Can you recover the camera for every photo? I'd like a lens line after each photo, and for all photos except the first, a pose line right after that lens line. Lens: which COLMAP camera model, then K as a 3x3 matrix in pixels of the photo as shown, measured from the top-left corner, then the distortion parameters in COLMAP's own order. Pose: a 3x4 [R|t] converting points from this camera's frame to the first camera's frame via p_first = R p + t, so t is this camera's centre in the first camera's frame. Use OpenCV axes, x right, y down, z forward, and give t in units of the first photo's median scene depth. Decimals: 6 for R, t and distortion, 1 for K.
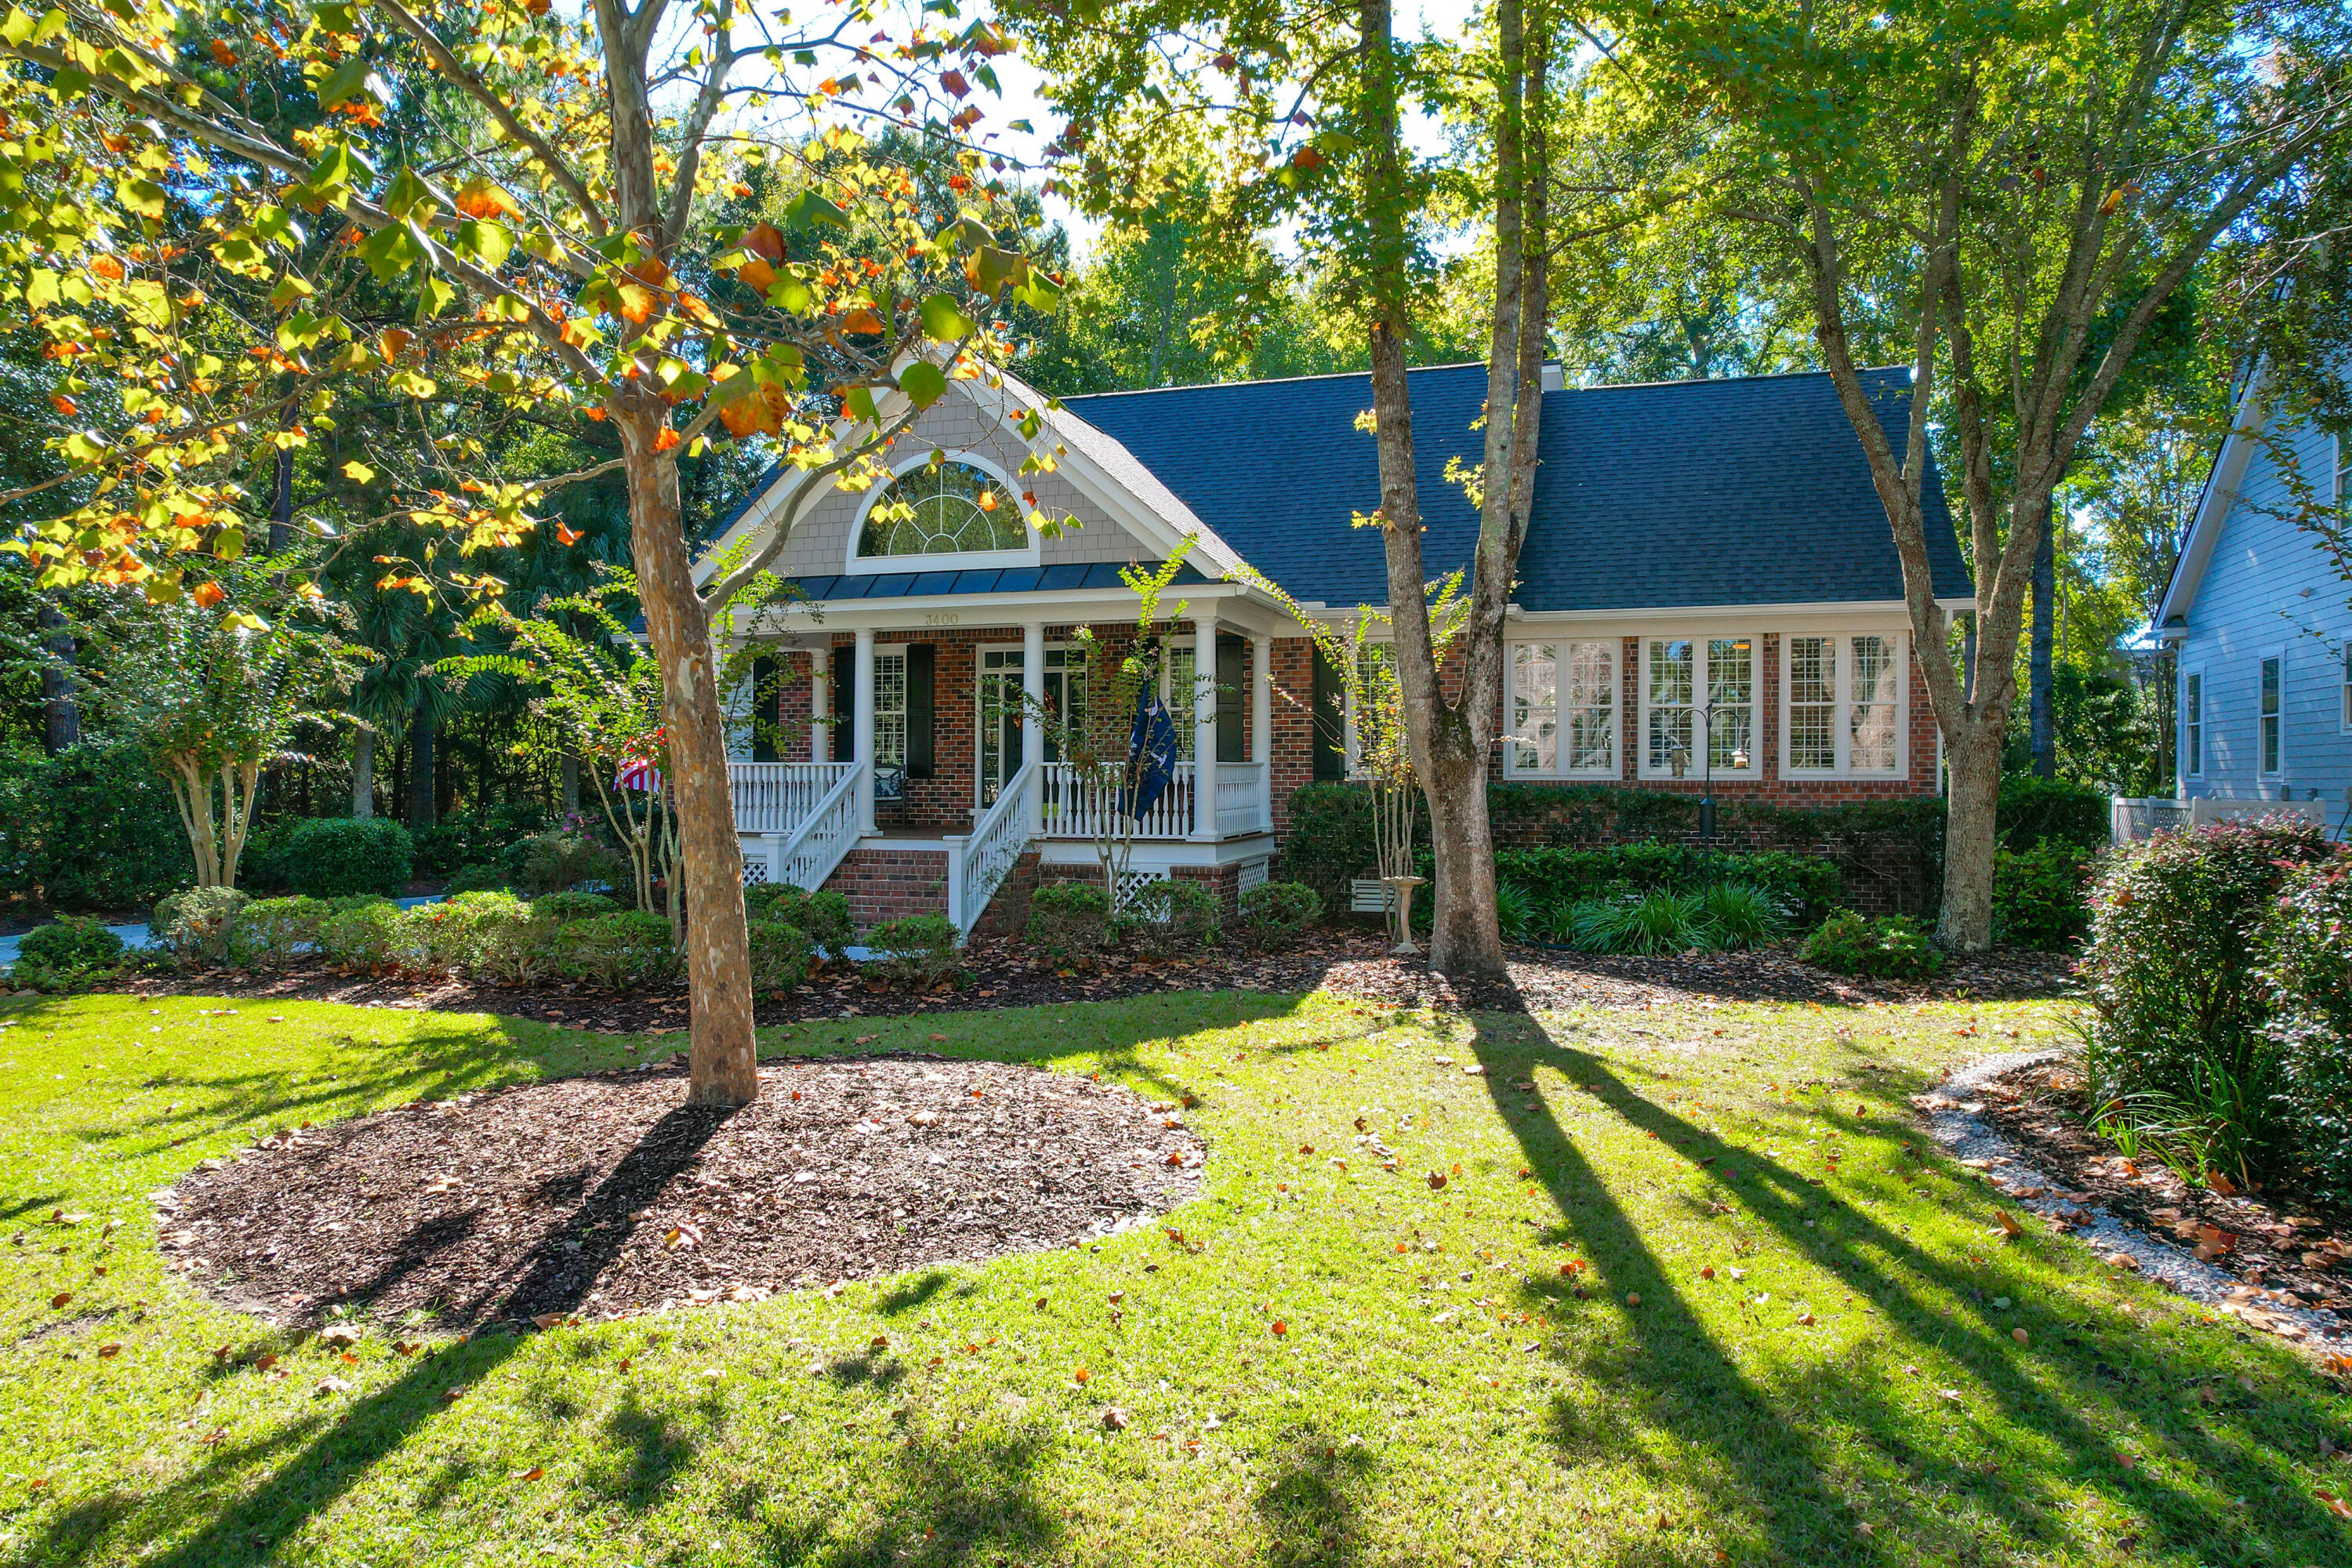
lens RADIAL K [[1532.7, 0, 1166.5], [0, 1532.7, 796.5], [0, 0, 1]] dist [-0.100267, 0.093112]
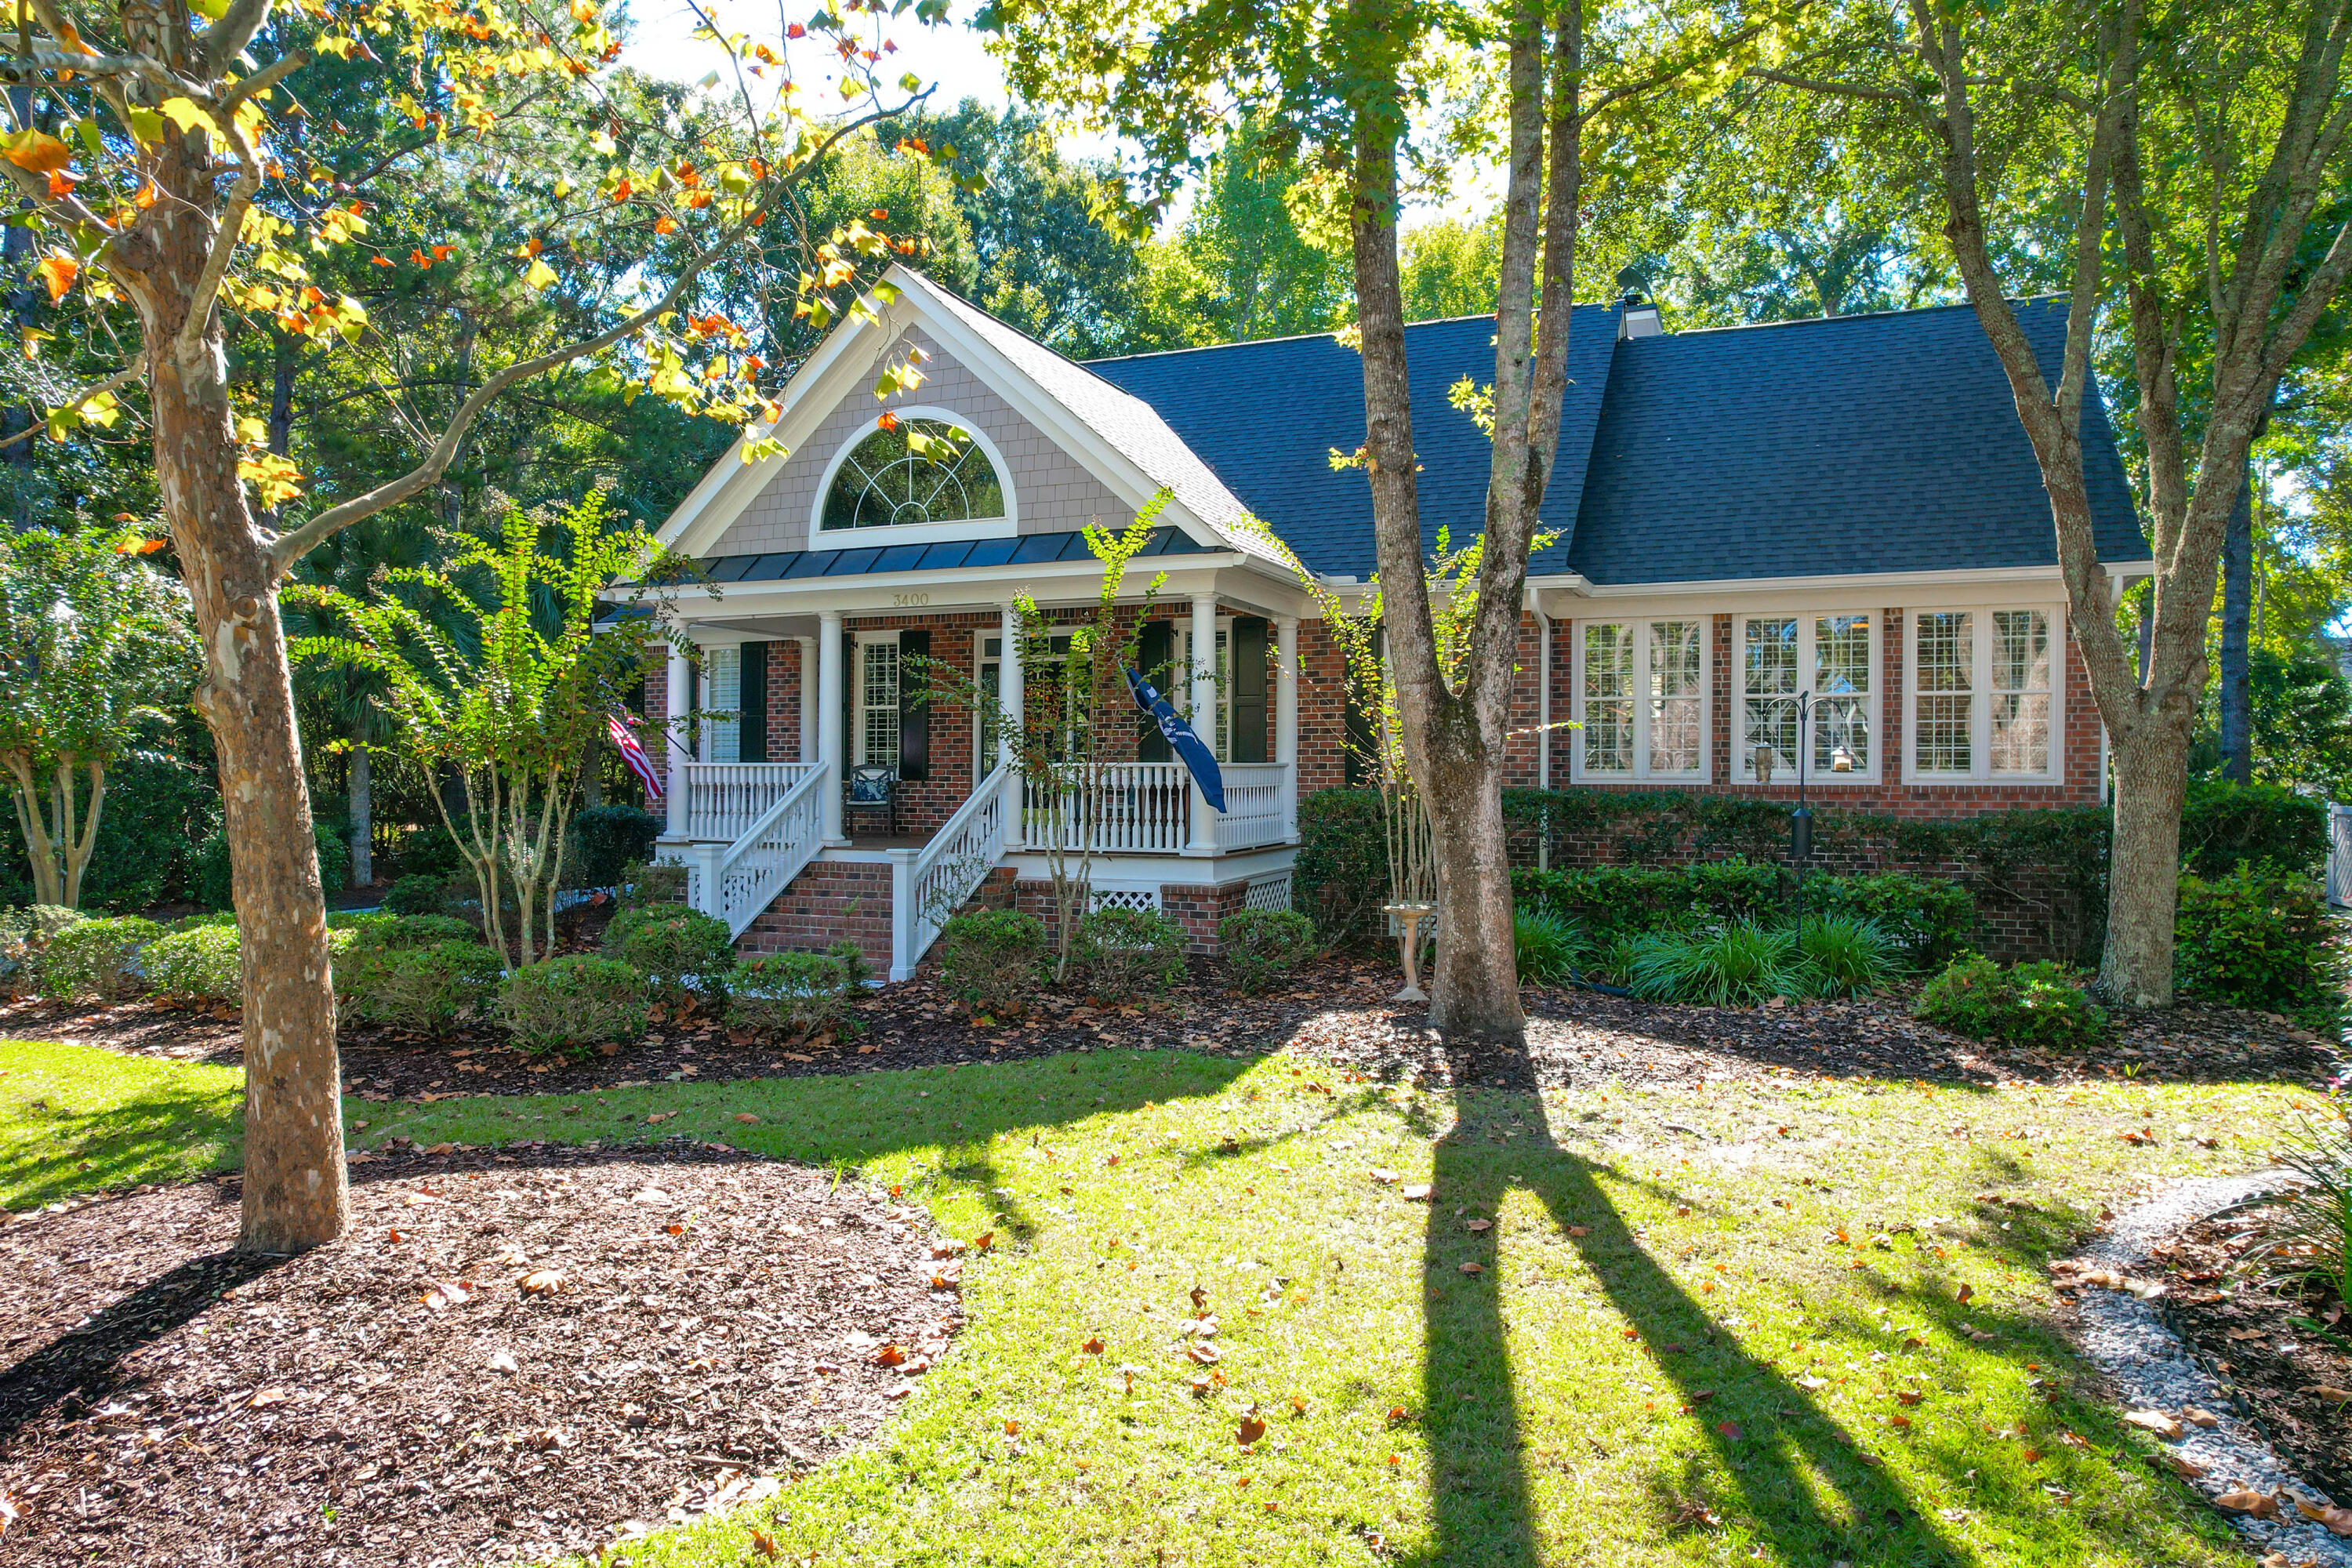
lens RADIAL K [[1532.7, 0, 1166.5], [0, 1532.7, 796.5], [0, 0, 1]] dist [-0.100267, 0.093112]
pose [[0.996074, 0.002639, -0.088486, 0.092645], [-0.002503, 0.999996, 0.001644, -0.005840], [0.088490, -0.001416, 0.996076, 0.171974]]
